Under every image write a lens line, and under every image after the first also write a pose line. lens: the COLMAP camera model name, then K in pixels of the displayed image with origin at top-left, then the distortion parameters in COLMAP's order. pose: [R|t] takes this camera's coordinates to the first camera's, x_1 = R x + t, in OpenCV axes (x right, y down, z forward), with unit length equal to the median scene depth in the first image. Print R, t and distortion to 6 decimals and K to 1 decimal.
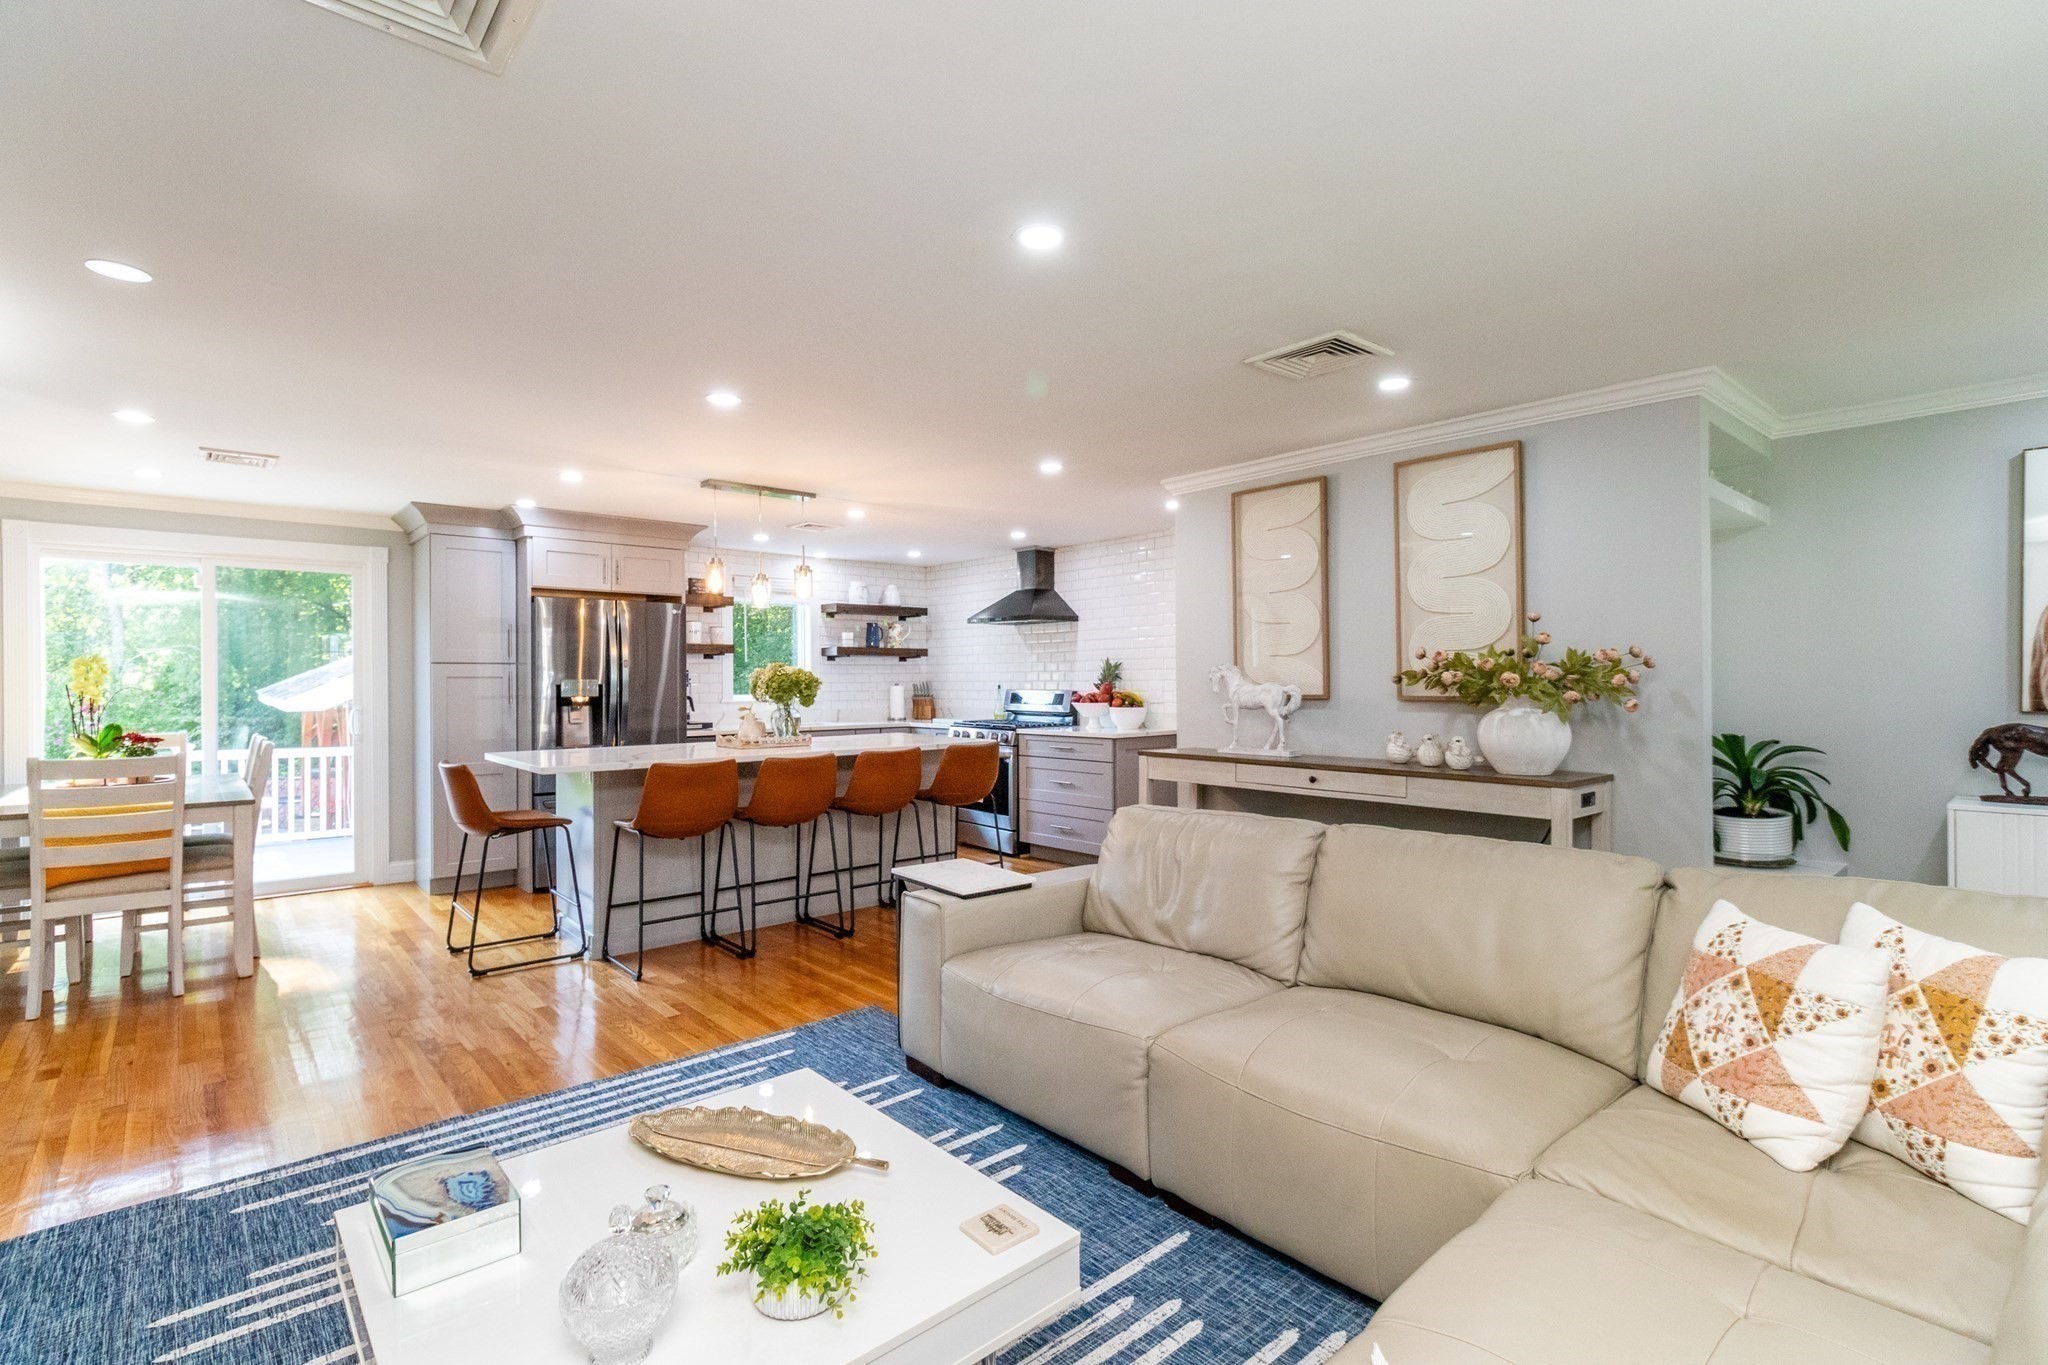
lens RADIAL K [[941.3, 0, 1024.0], [0, 941.3, 682.5], [0, 0, 1]] dist [-0.001667, -0.001077]
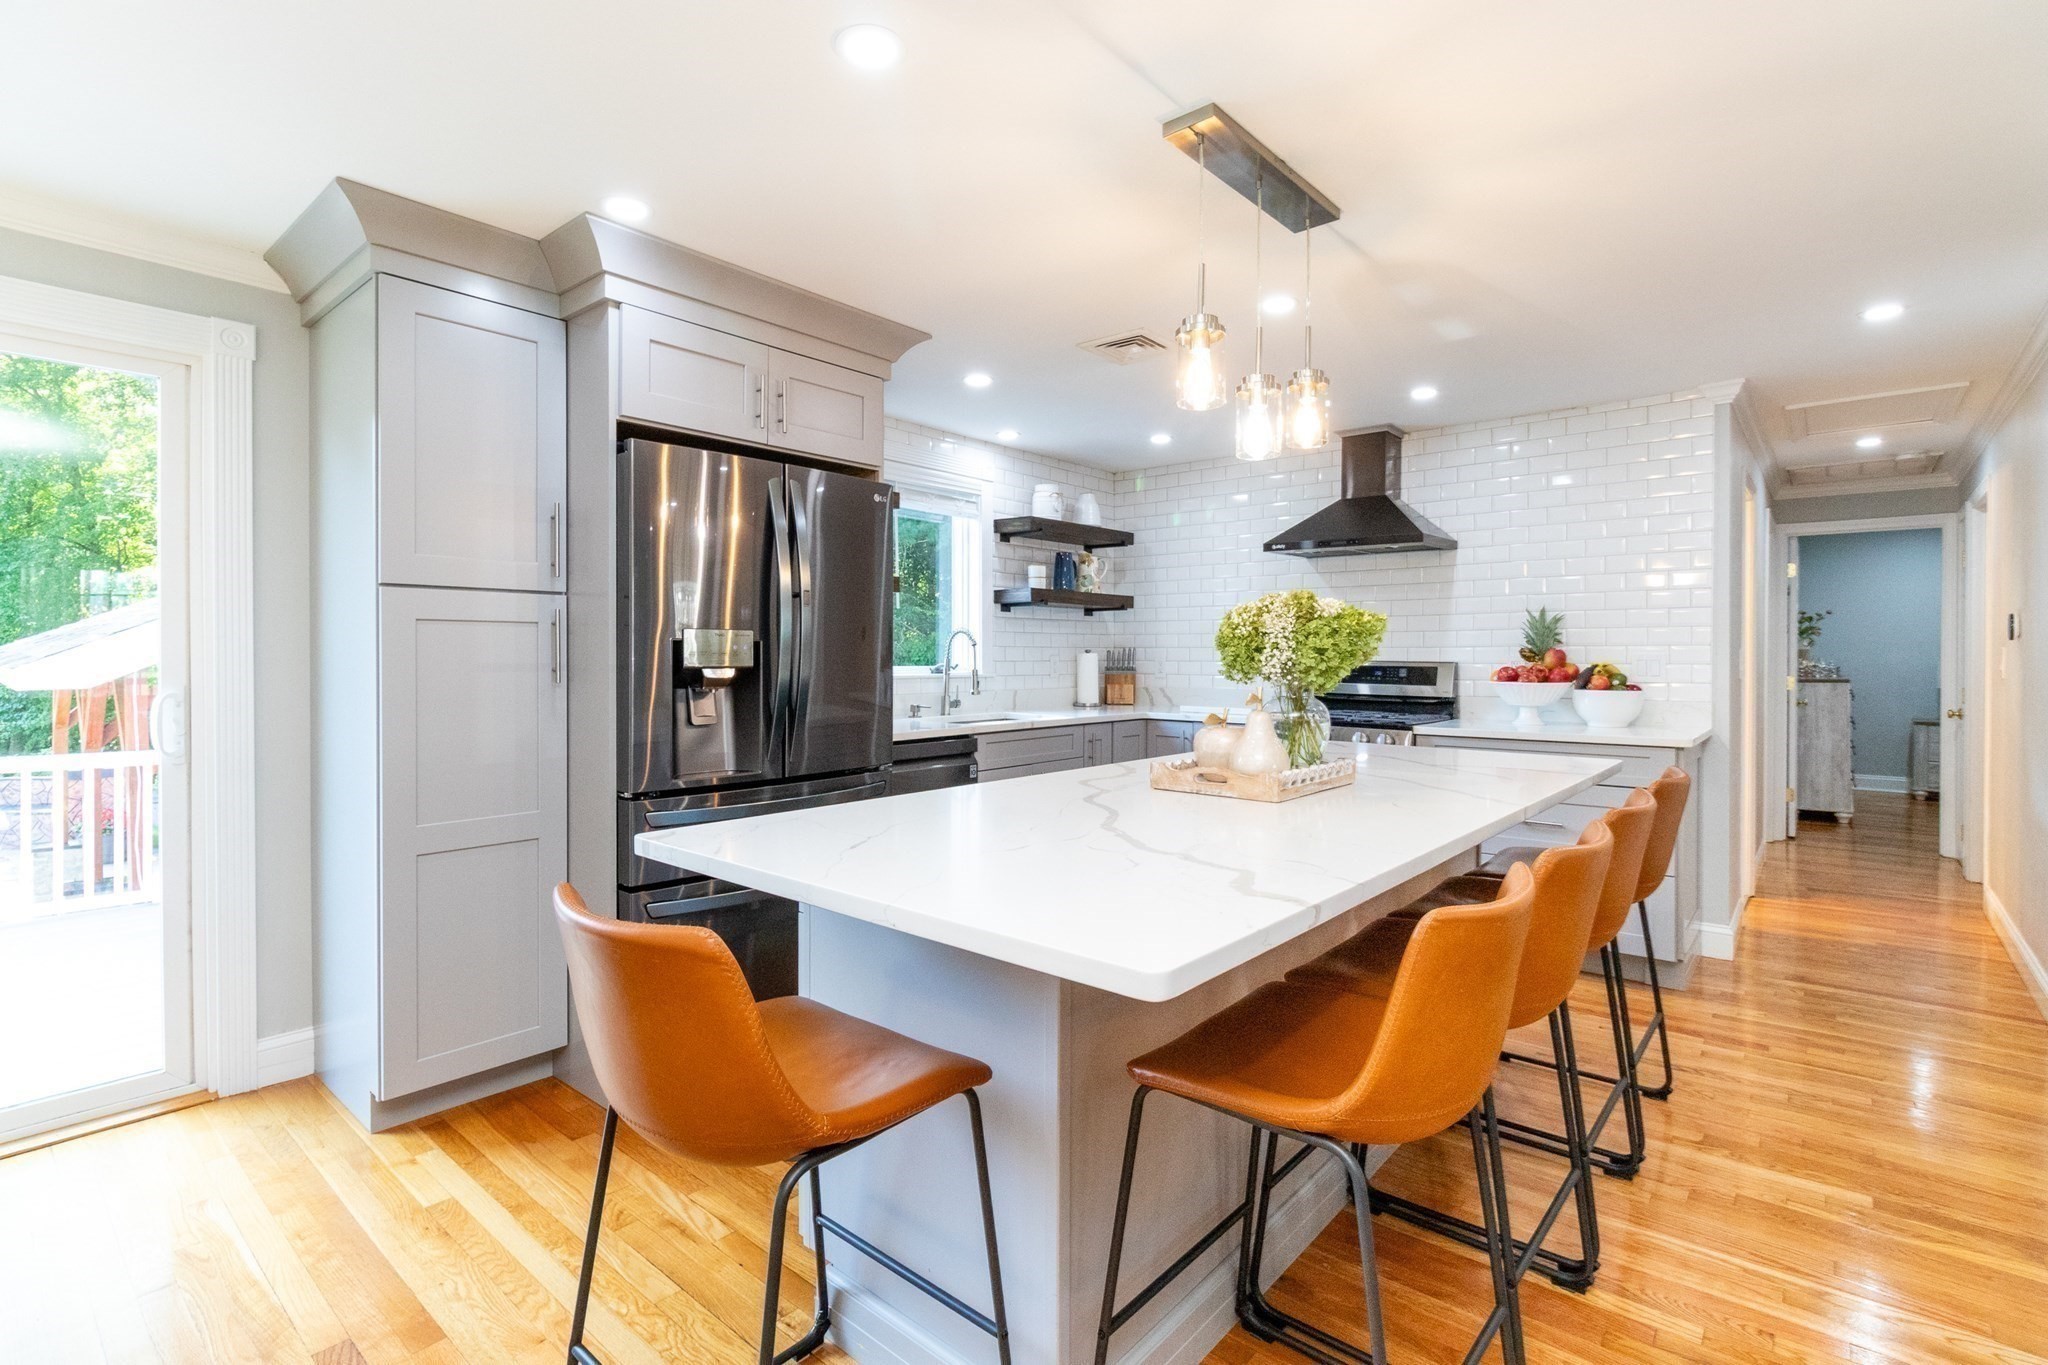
lens RADIAL K [[954.5, 0, 1024.2], [0, 954.5, 663.3], [0, 0, 1]] dist [-0.003934, -0.000408]
pose [[0.990596, 0.005561, 0.136708, -0.384725], [-0.006559, 0.999955, 0.006852, 0.009279], [-0.136664, -0.007684, 0.990588, 0.515405]]
